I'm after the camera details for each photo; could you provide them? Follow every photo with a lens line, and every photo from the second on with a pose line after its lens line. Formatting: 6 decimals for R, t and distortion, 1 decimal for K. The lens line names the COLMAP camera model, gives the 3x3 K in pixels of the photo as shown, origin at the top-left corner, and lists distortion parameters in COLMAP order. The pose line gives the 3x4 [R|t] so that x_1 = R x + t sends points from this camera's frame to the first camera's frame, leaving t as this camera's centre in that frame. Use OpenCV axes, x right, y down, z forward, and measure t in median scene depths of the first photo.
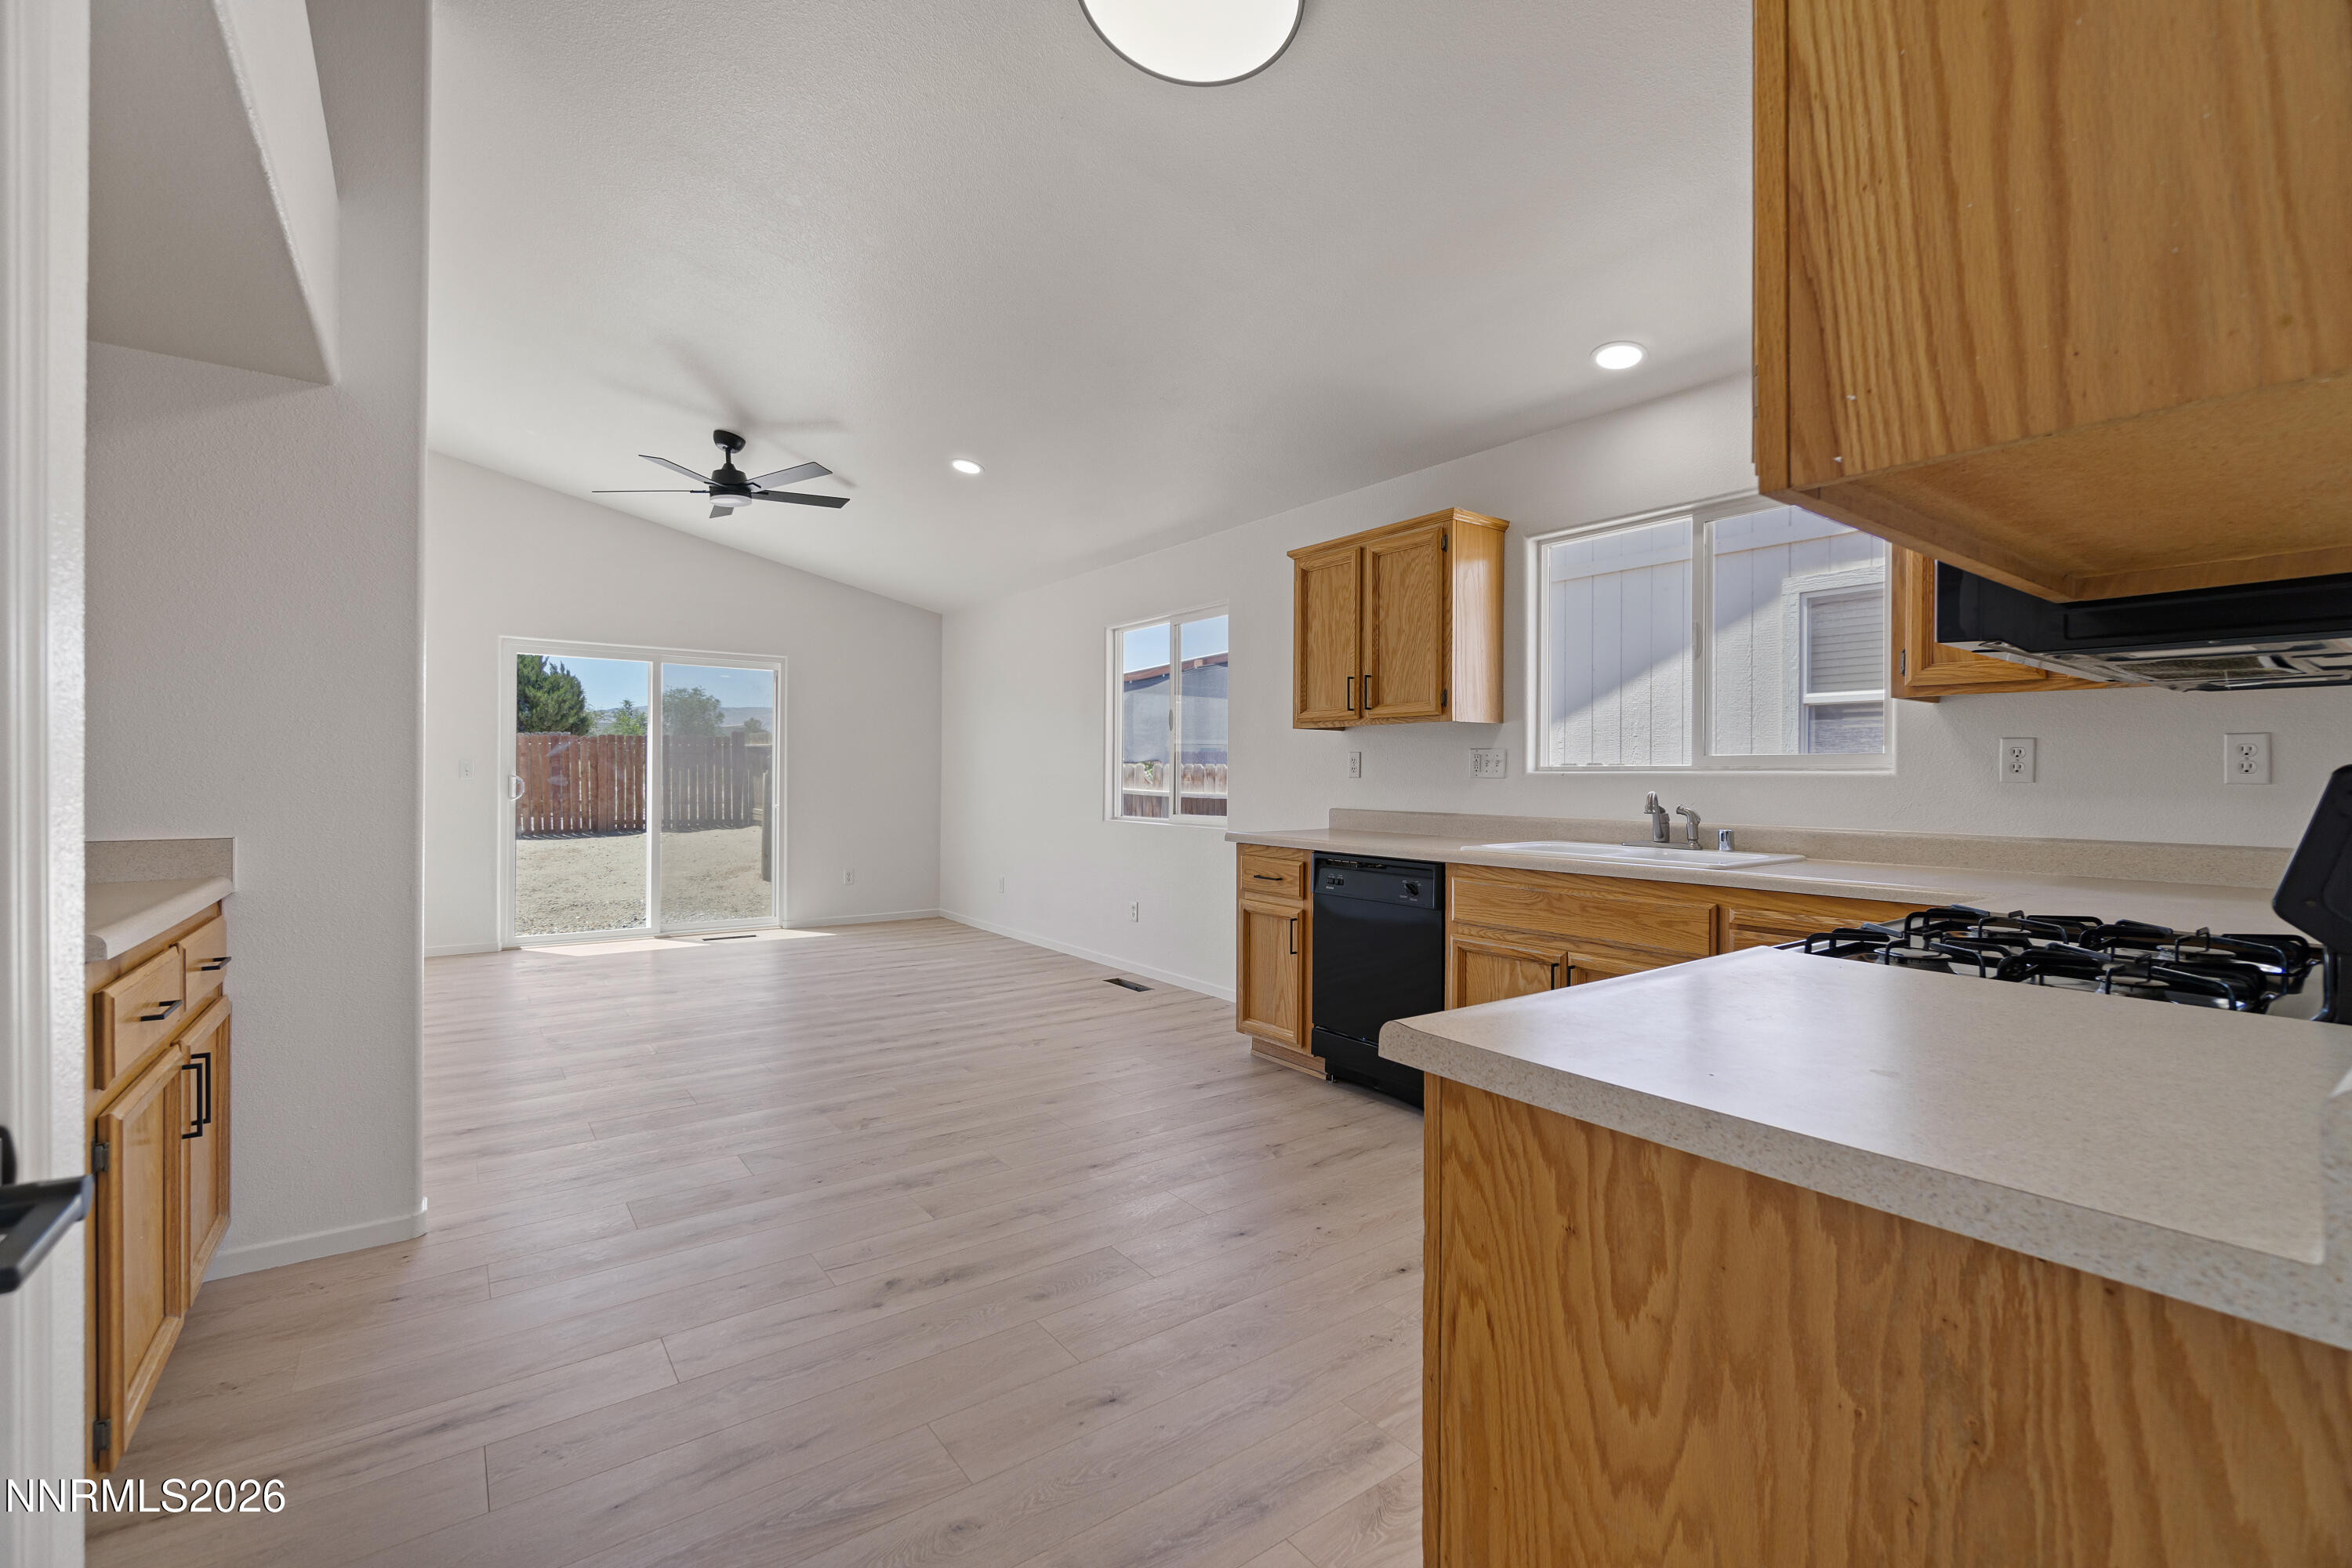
lens RADIAL K [[1027.3, 0, 1182.8], [0, 1027.3, 780.7], [0, 0, 1]] dist [-0.002995, -0.000720]
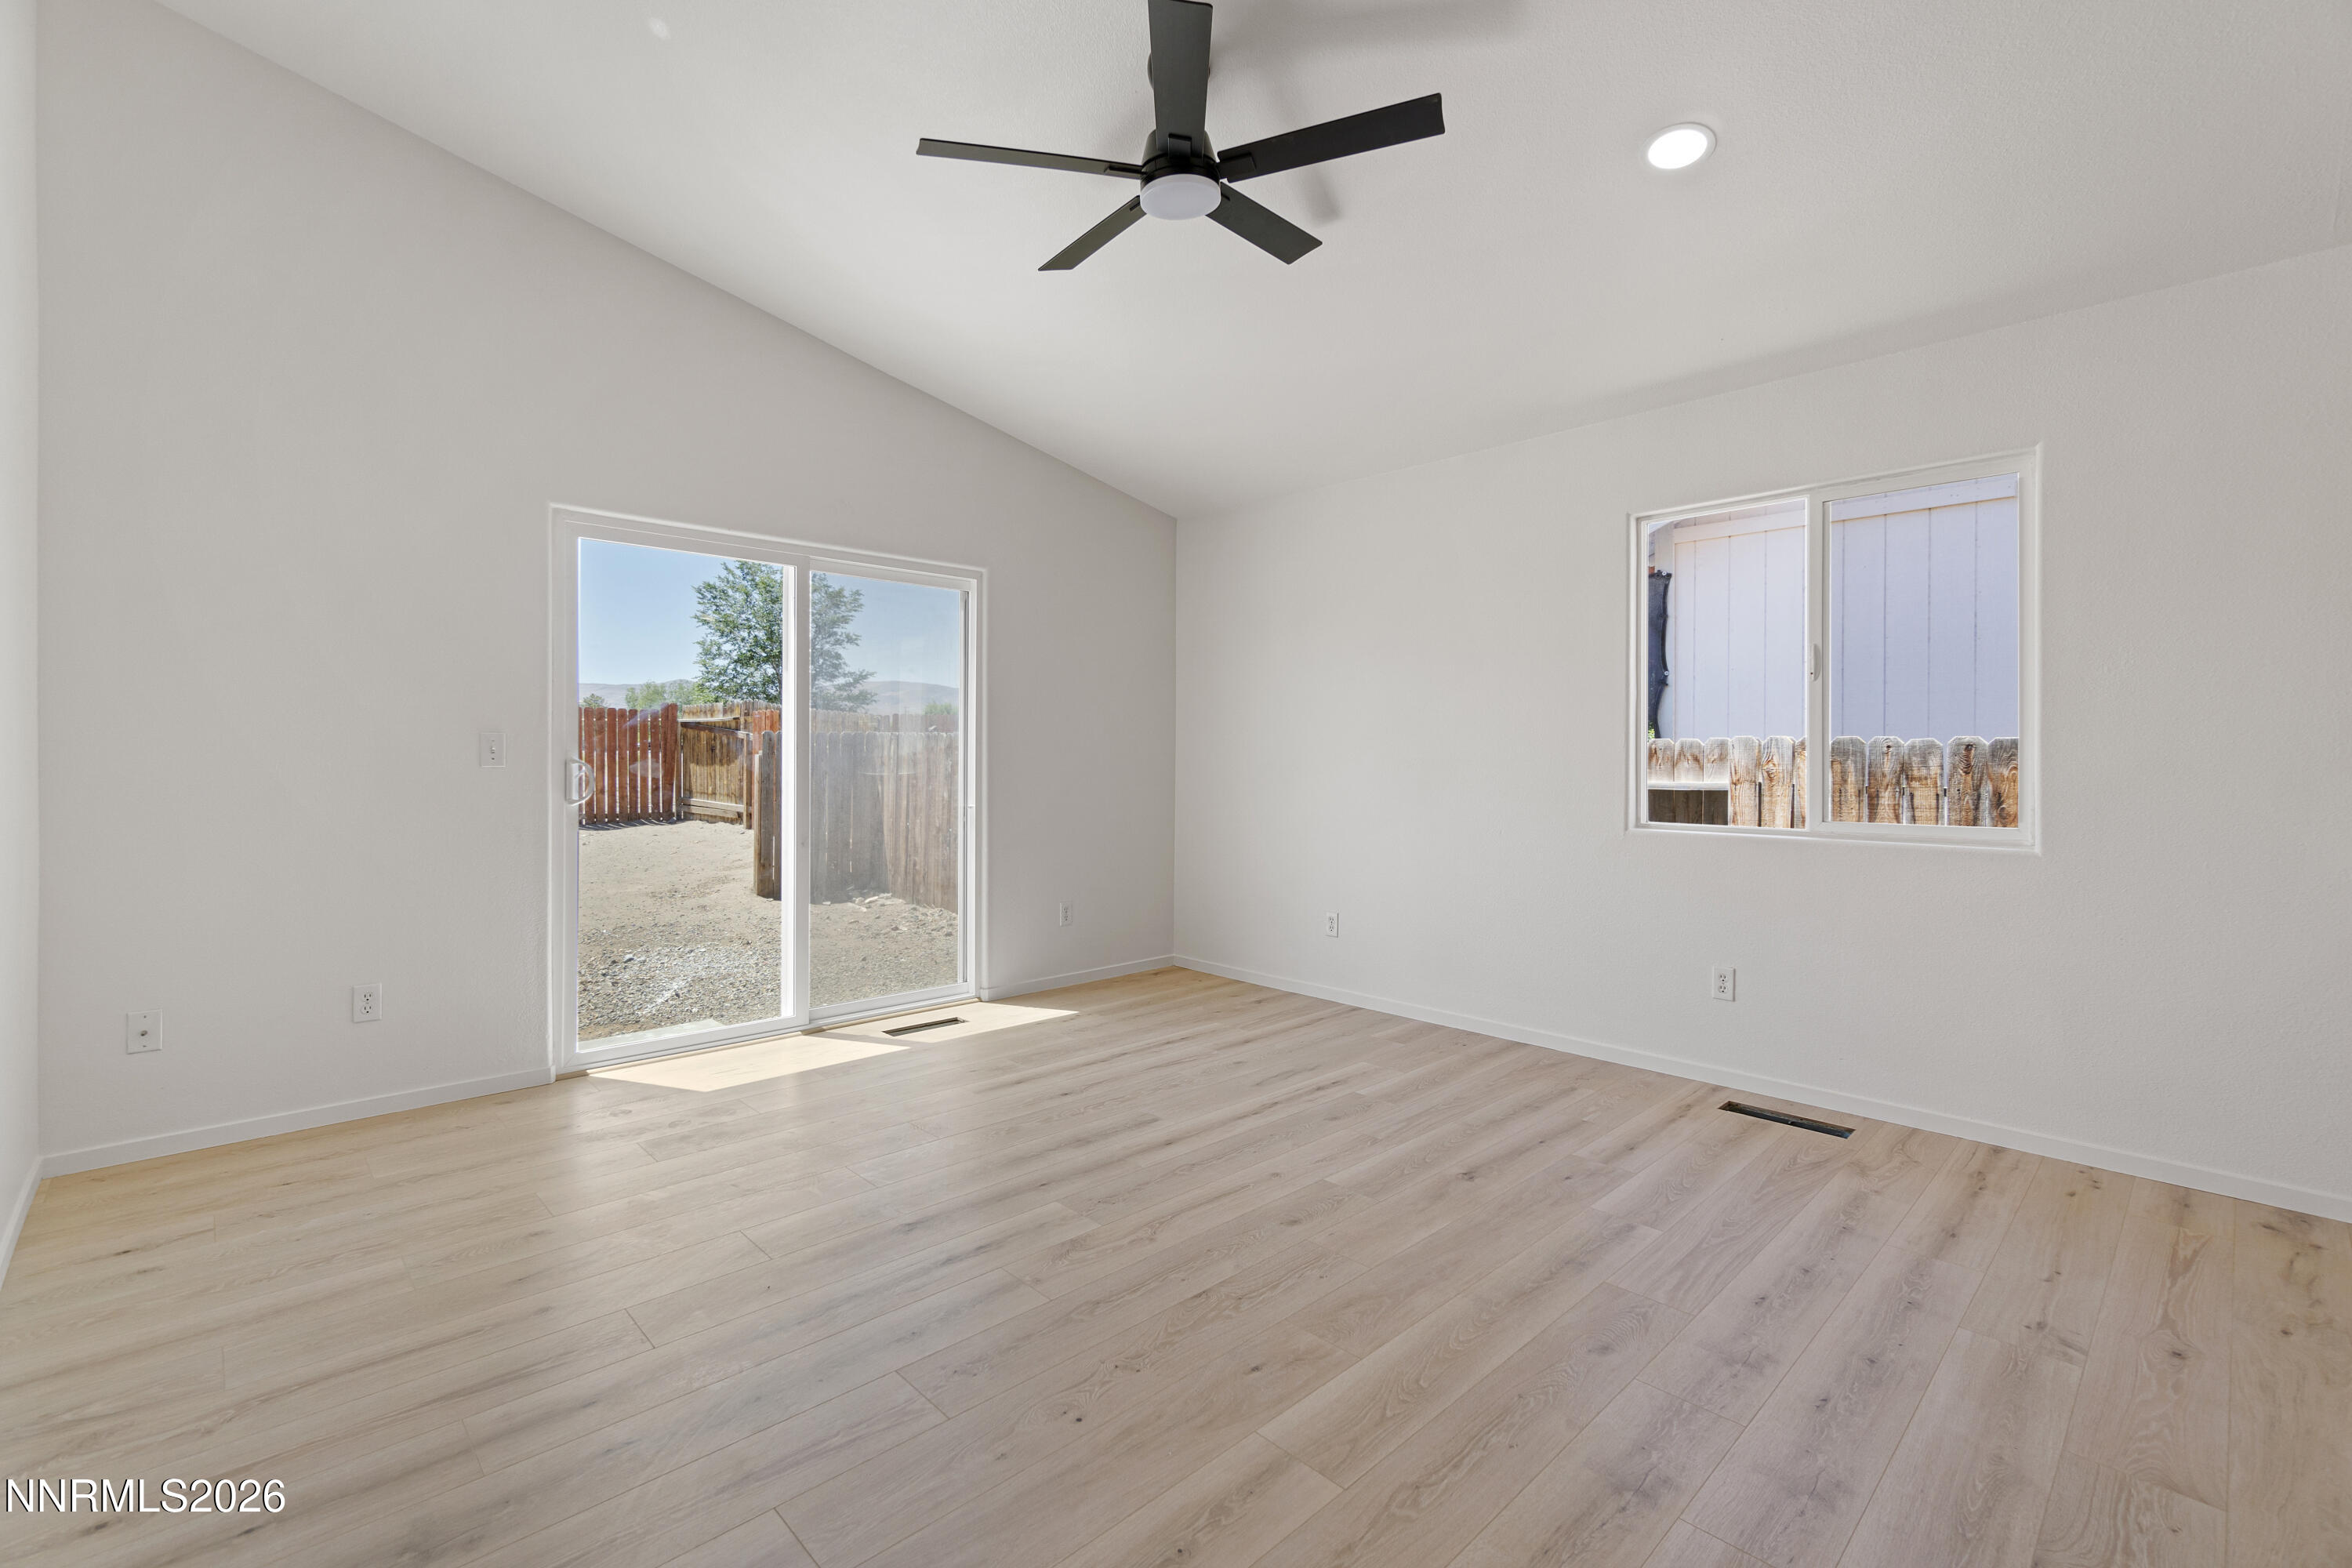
lens RADIAL K [[1027.3, 0, 1182.3], [0, 1027.3, 765.2], [0, 0, 1]] dist [-0.002995, -0.000720]
pose [[0.989754, 0.001481, 0.142776, -0.394782], [-0.001555, 0.999999, 0.000406, 0.000594], [-0.142775, -0.000624, 0.989755, 0.403667]]
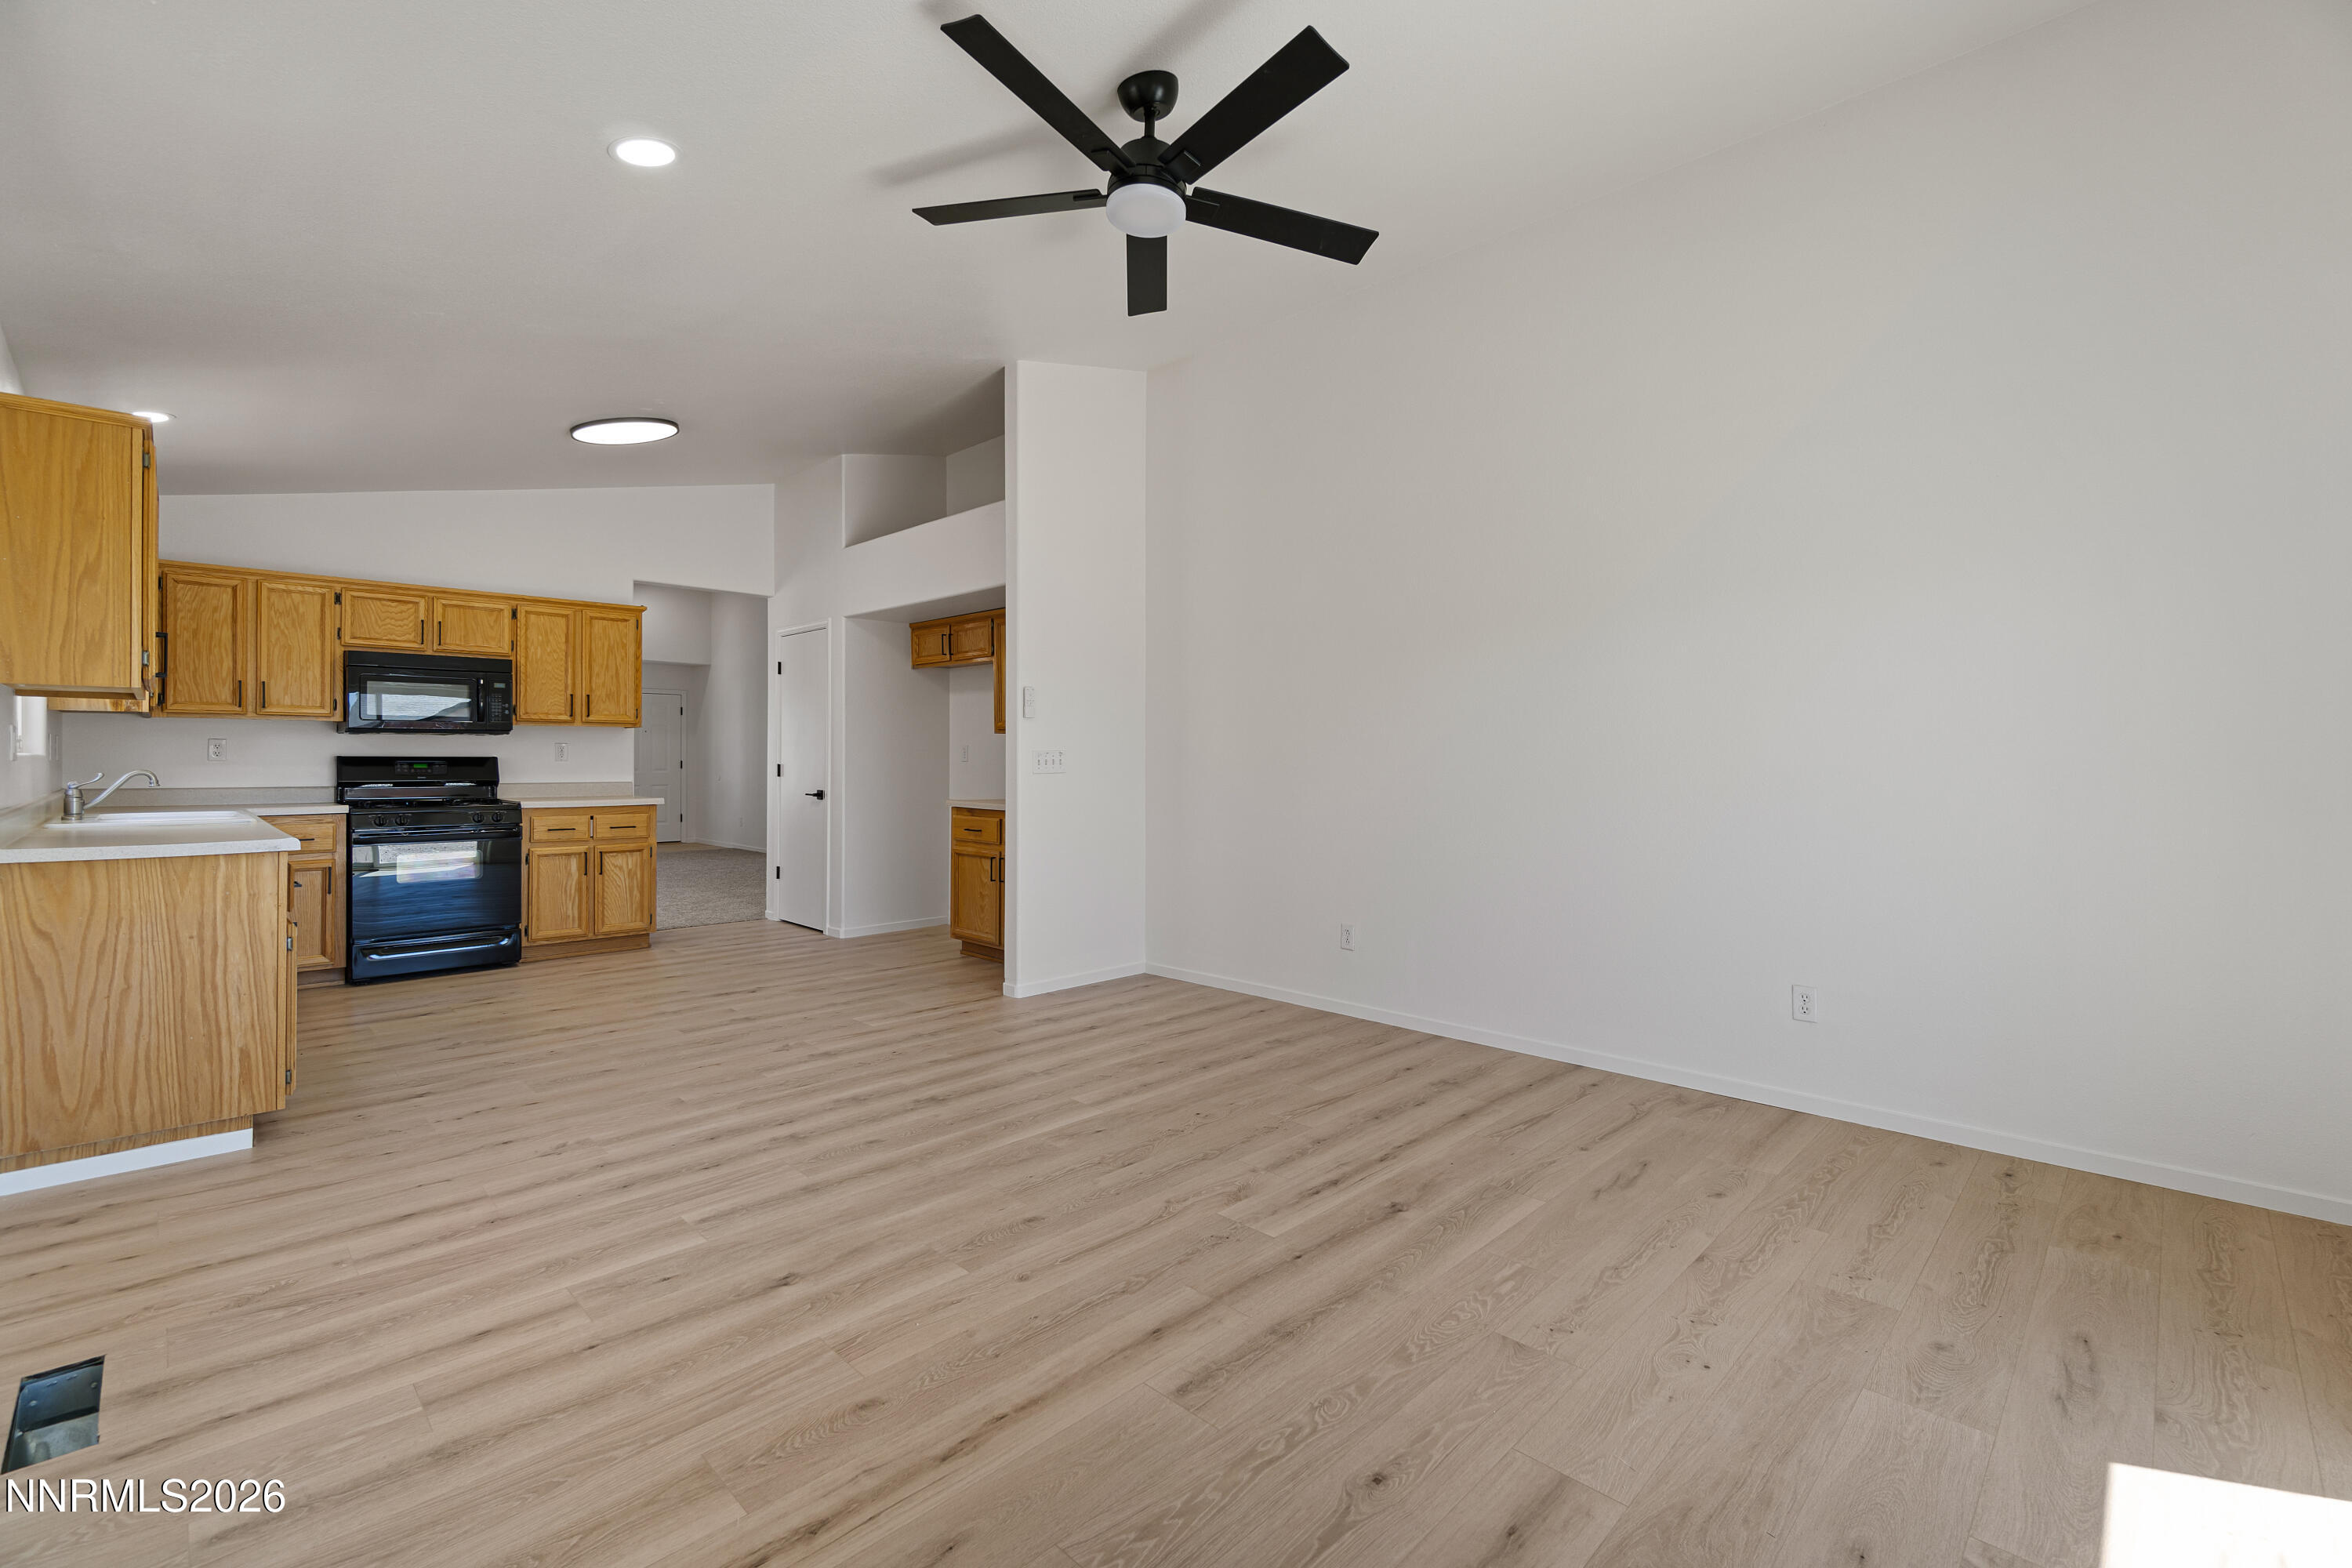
lens RADIAL K [[1027.3, 0, 1164.2], [0, 1027.3, 759.6], [0, 0, 1]] dist [-0.002995, -0.000720]
pose [[-0.988790, -0.002198, -0.149296, -0.292094], [-0.003721, 0.999944, 0.009922, -0.008300], [0.149265, 0.010367, -0.988743, 1.154577]]
